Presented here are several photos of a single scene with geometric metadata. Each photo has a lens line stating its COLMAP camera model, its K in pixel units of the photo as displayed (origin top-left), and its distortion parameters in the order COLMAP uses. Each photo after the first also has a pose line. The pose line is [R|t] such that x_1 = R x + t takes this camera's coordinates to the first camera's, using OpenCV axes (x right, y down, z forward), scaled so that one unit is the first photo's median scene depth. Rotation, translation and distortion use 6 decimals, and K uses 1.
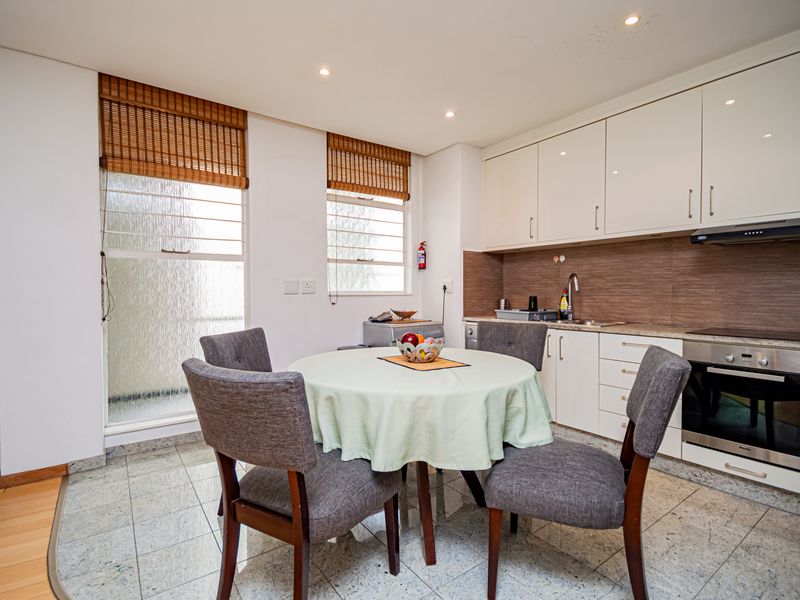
lens RADIAL K [[398.3, 0, 400.0], [0, 398.3, 300.0], [0, 0, 1]] dist [0.000994, 0.000272]
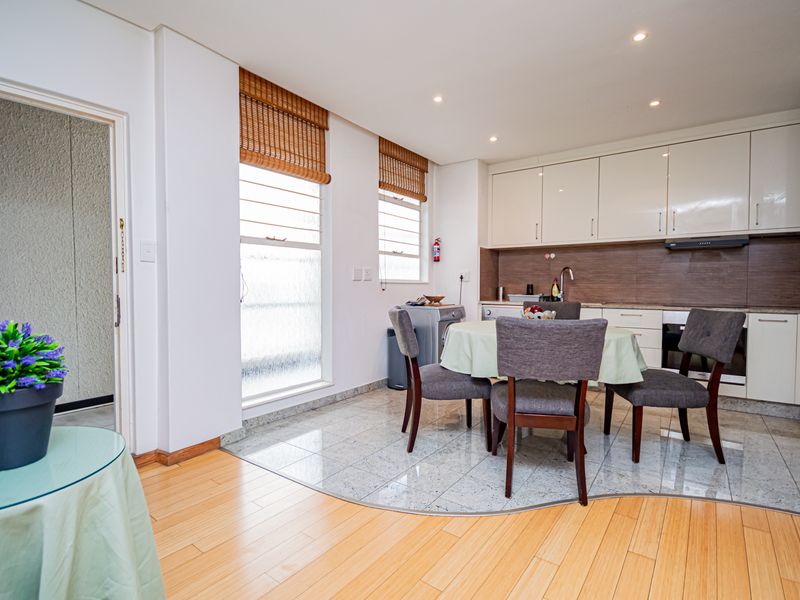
lens RADIAL K [[404.5, 0, 400.0], [0, 404.5, 300.0], [0, 0, 1]] dist [0.014078, 0.000162]
pose [[0.949027, -0.006523, 0.315128, -0.486381], [0.002222, 0.999899, 0.014007, 0.022459], [-0.315188, -0.012593, 0.948946, -0.115584]]
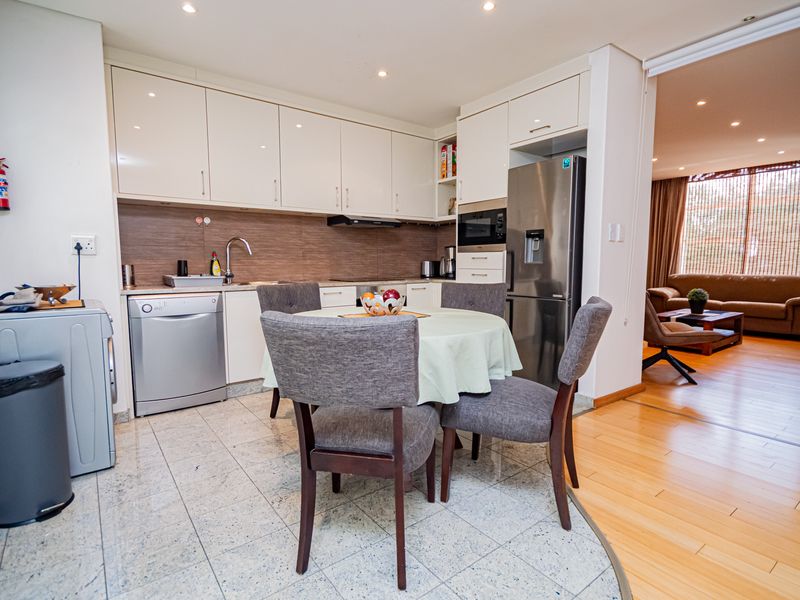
lens RADIAL K [[425.1, 0, 400.0], [0, 425.1, 300.0], [0, 0, 1]] dist [-0.000681, -0.000217]
pose [[-0.006011, -0.089094, 0.996005, -0.609890], [0.023518, 0.995735, 0.089212, 0.005198], [-0.999705, 0.023960, -0.003890, 0.535275]]
